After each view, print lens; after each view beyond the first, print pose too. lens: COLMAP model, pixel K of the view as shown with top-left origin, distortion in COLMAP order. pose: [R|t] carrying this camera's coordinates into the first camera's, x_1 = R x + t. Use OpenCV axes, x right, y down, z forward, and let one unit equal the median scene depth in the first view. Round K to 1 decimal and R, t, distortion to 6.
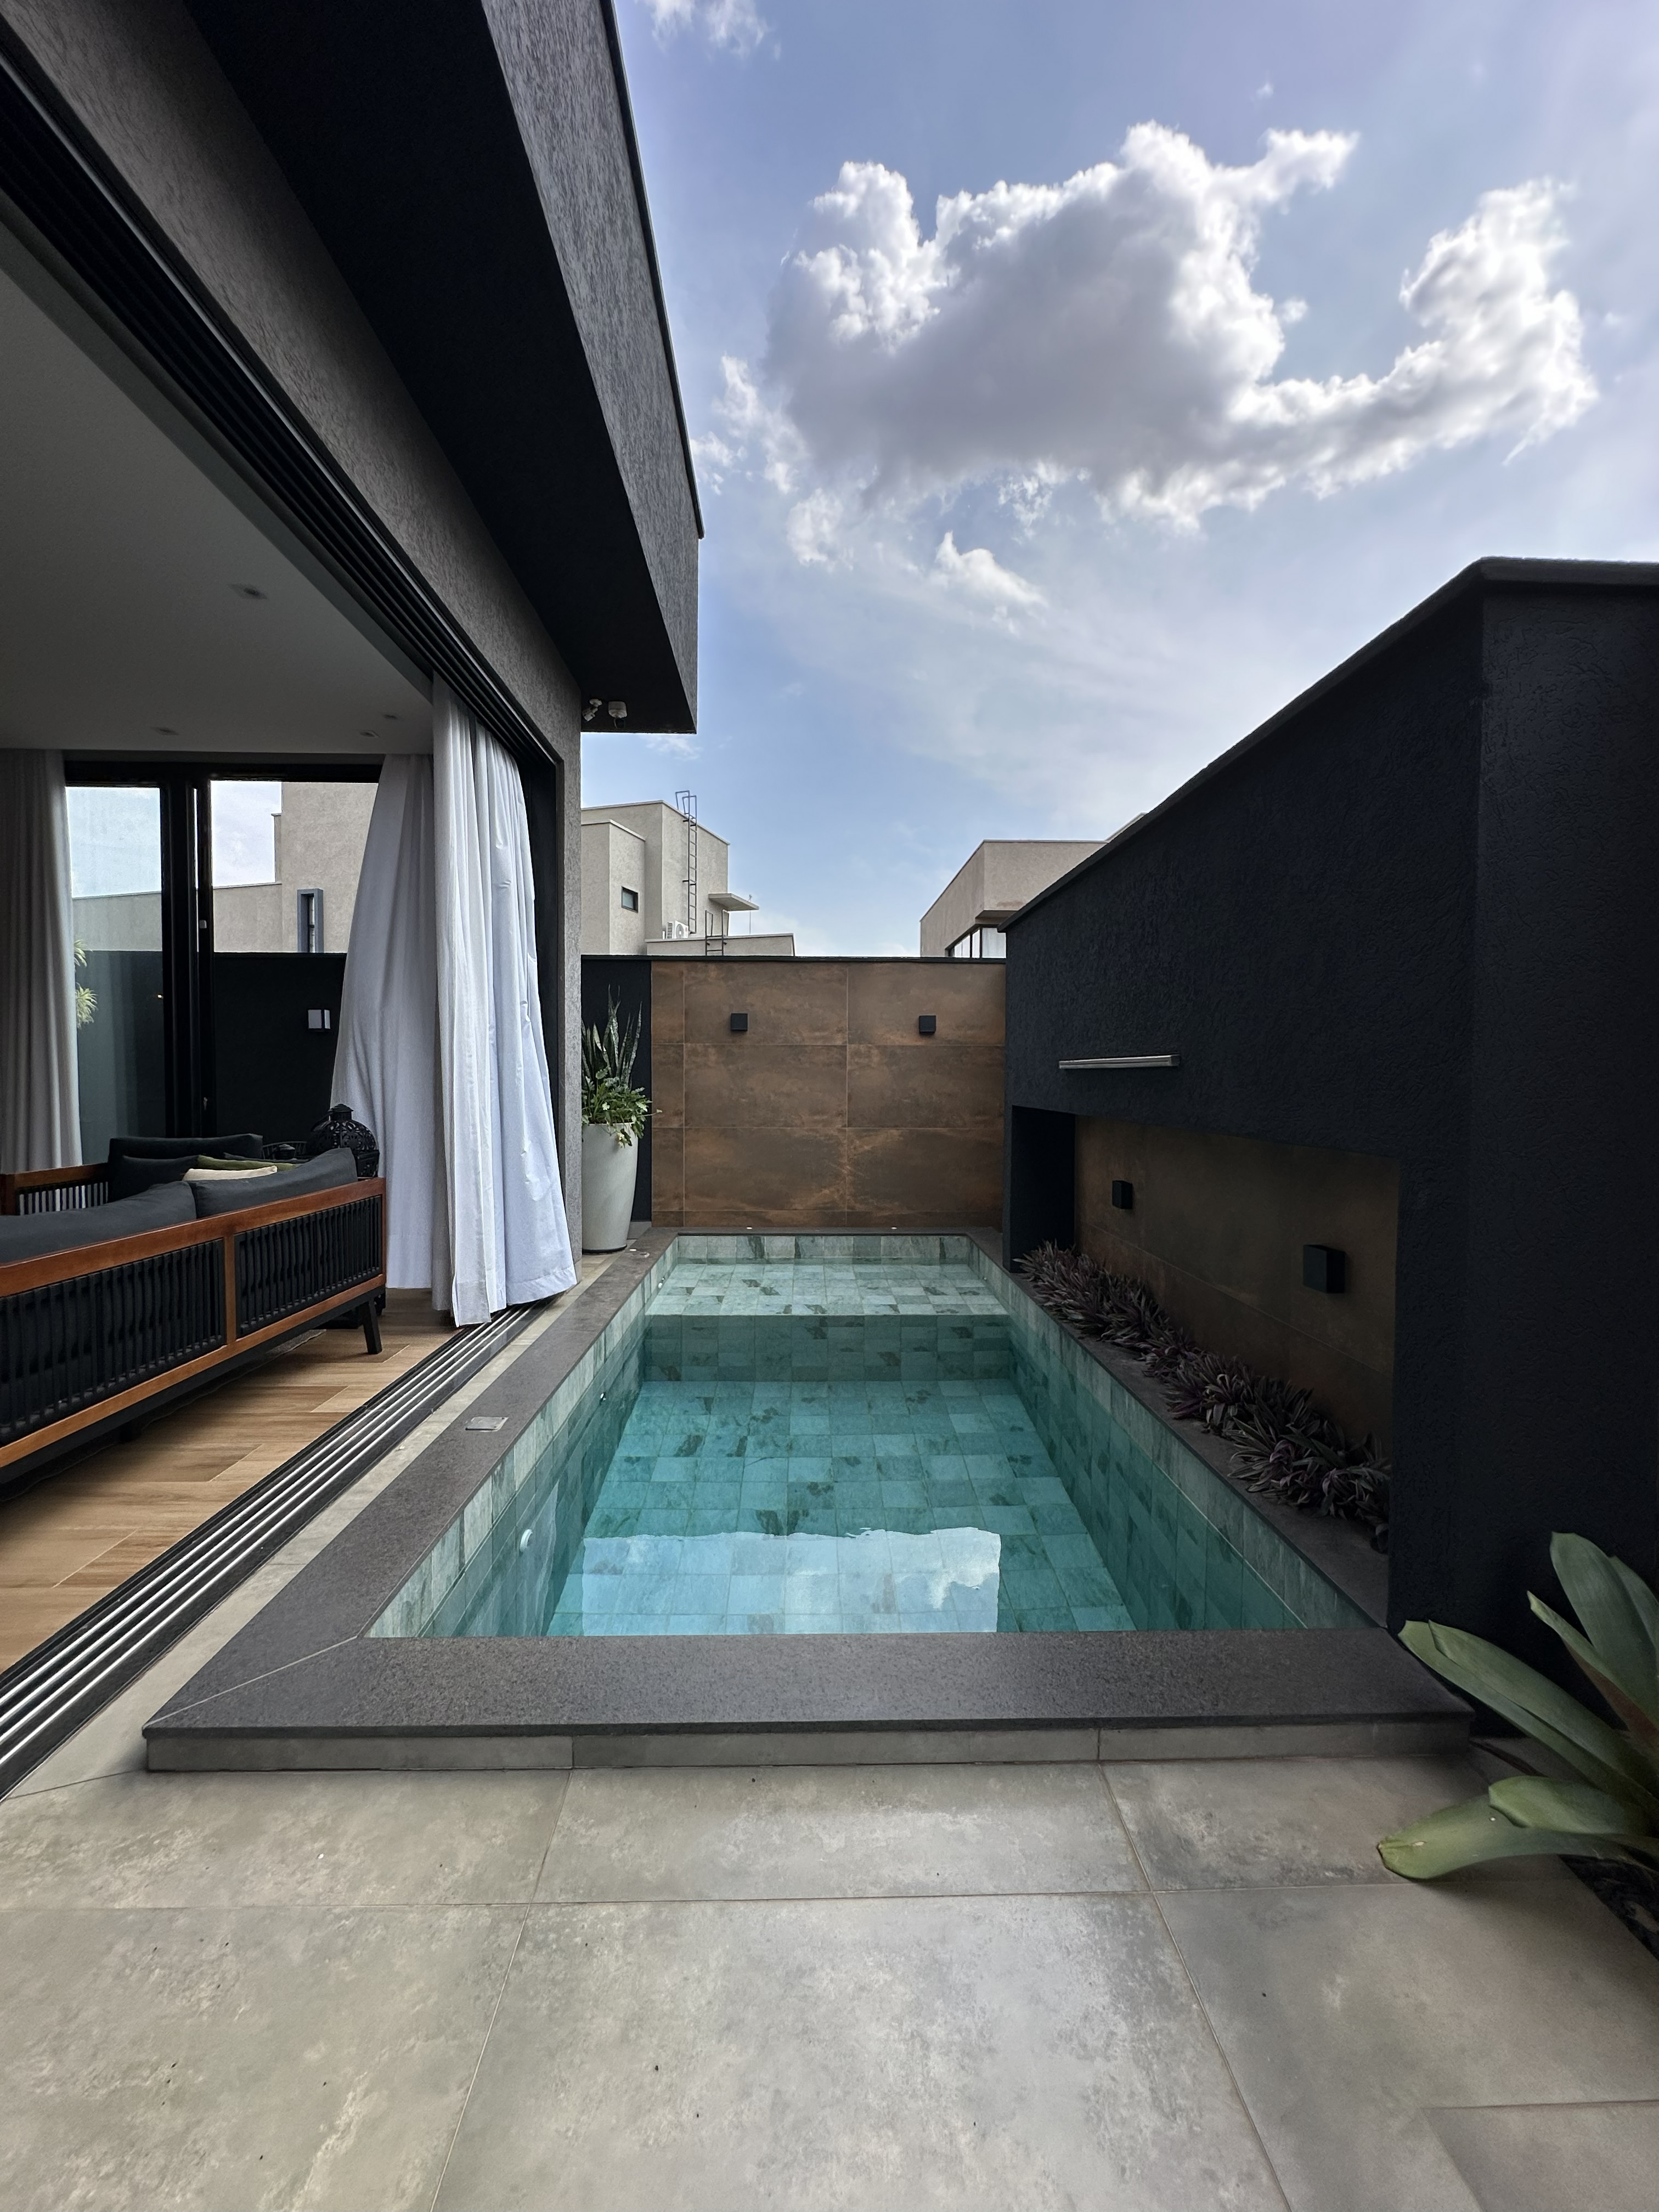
lens RADIAL K [[889.7, 0, 829.5], [0, 889.7, 1106.0], [0, 0, 1]] dist [-0.005034, 0.000906]
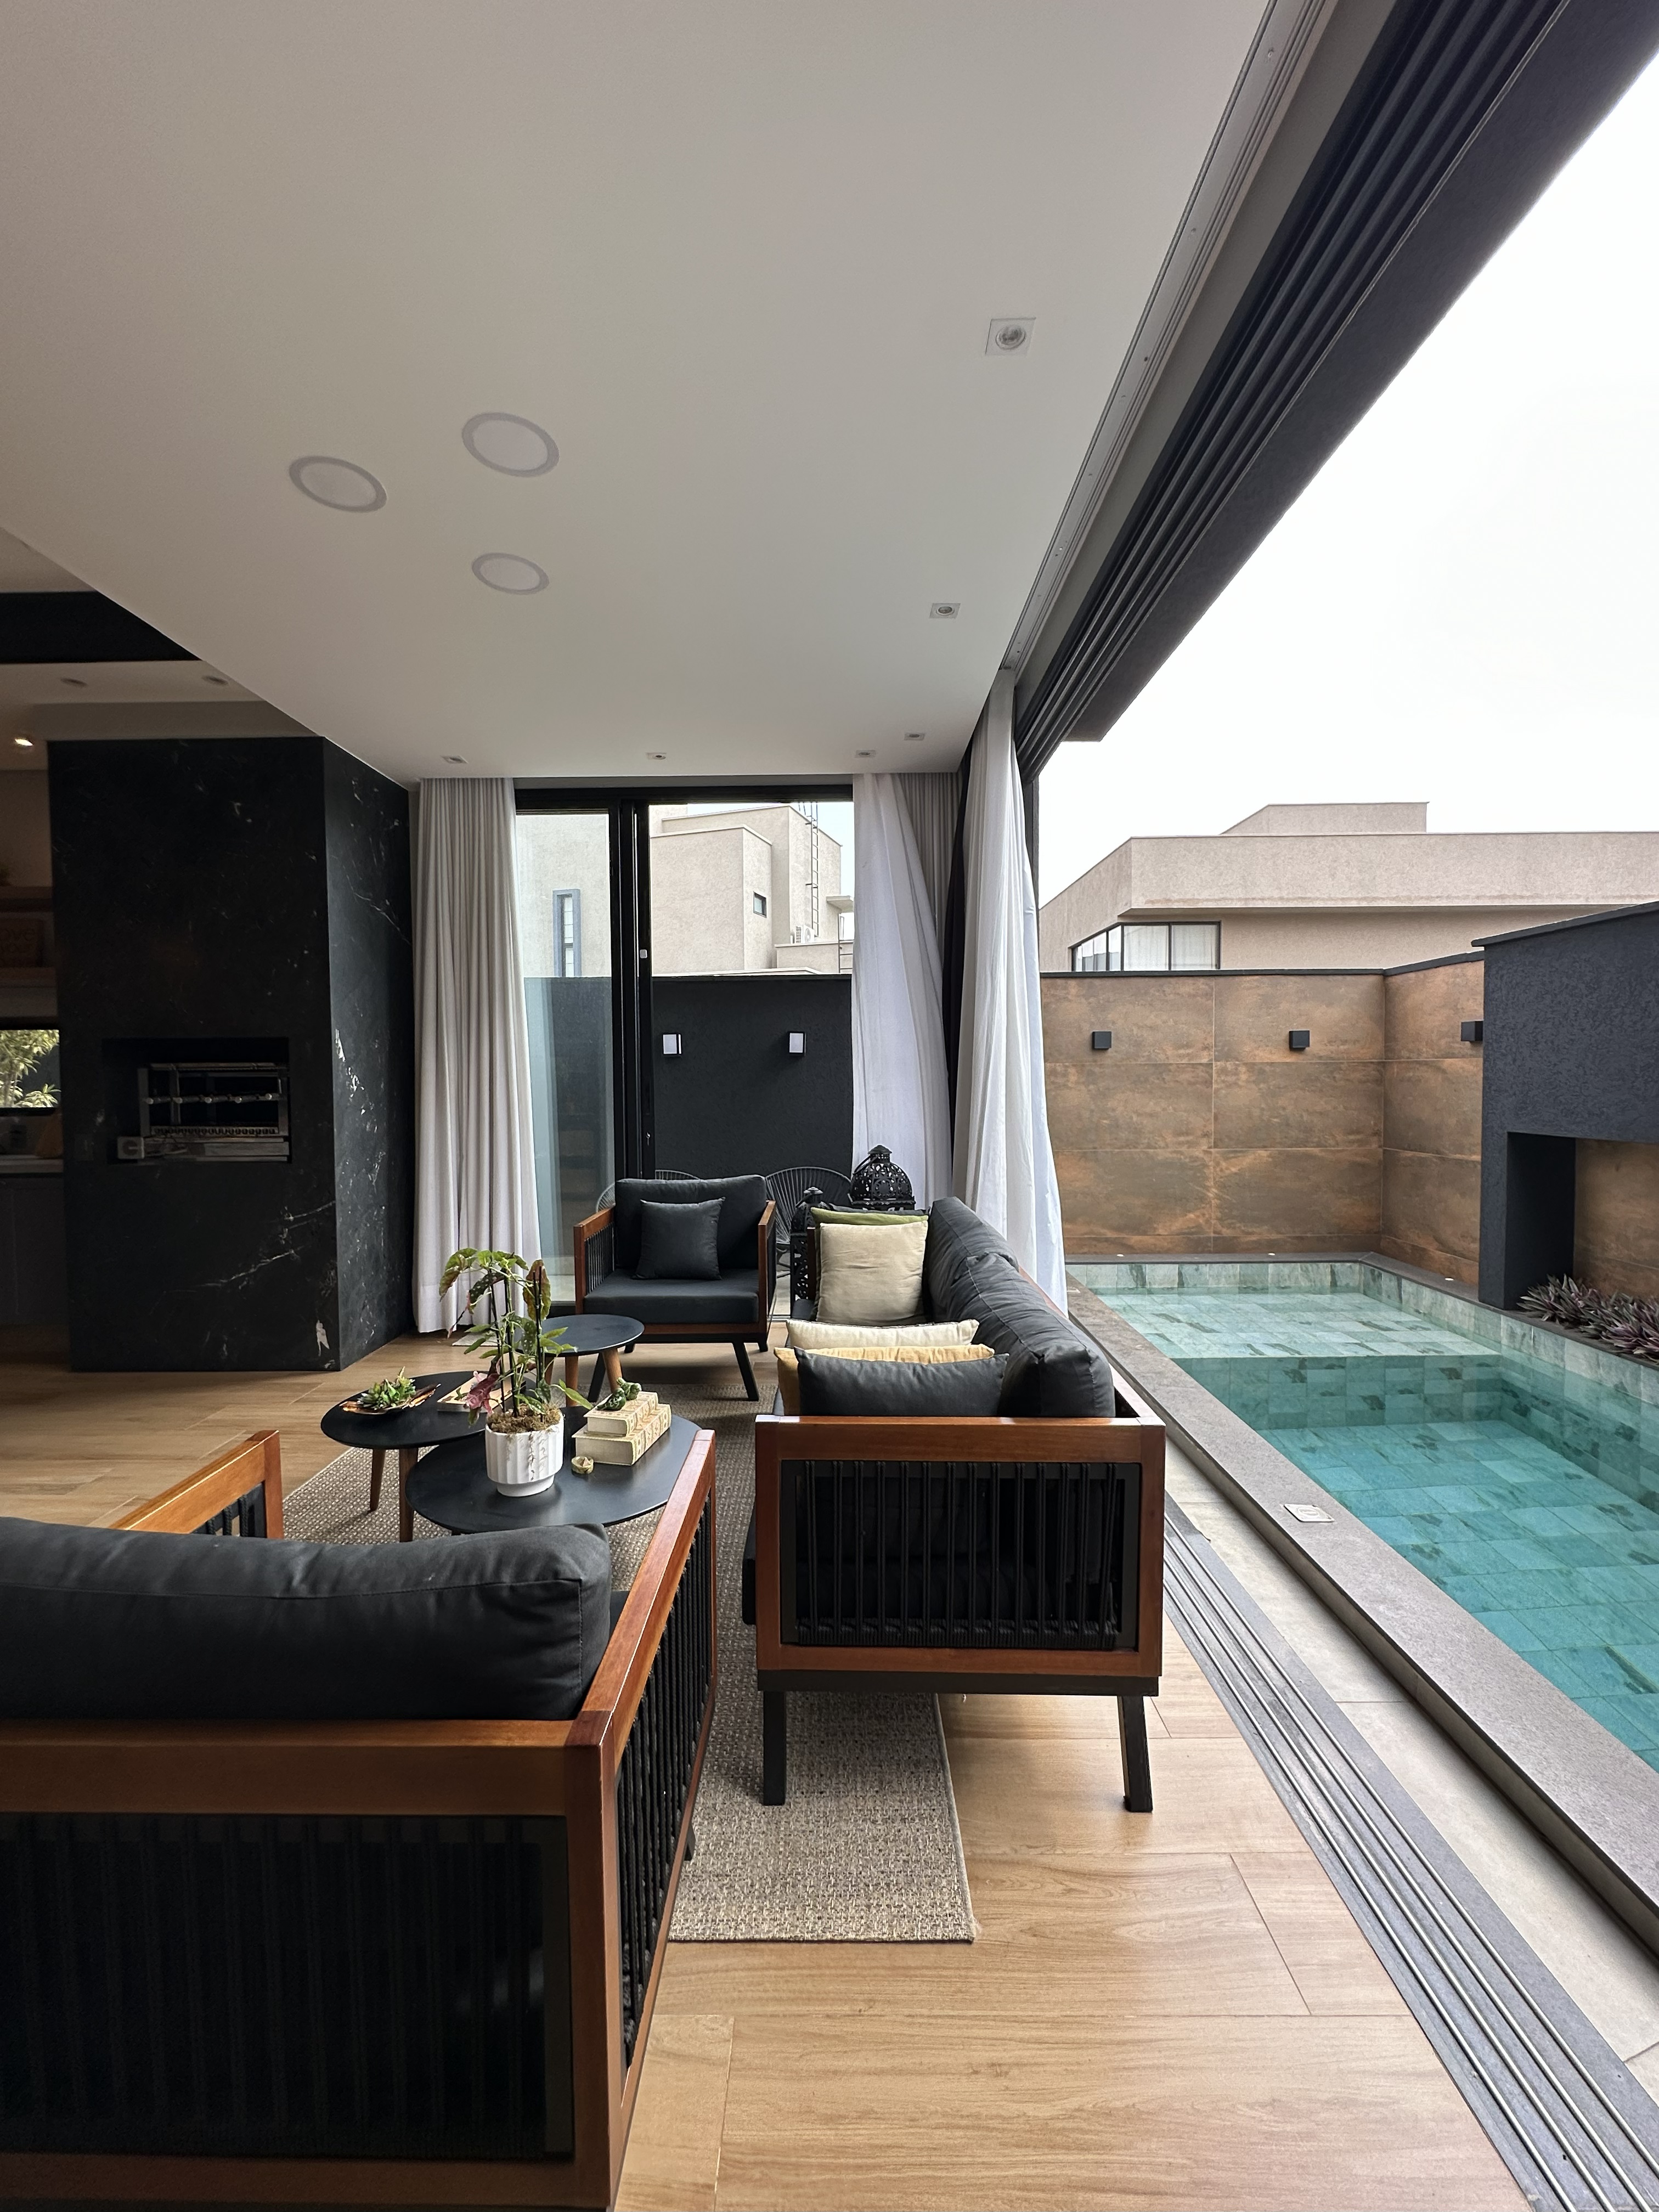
lens RADIAL K [[889.7, 0, 829.5], [0, 889.7, 1106.0], [0, 0, 1]] dist [-0.005034, 0.000906]
pose [[0.999196, -0.012815, -0.037995, -0.356959], [0.012945, 0.999911, 0.003175, -0.030307], [0.037951, -0.003664, 0.999273, 0.029855]]
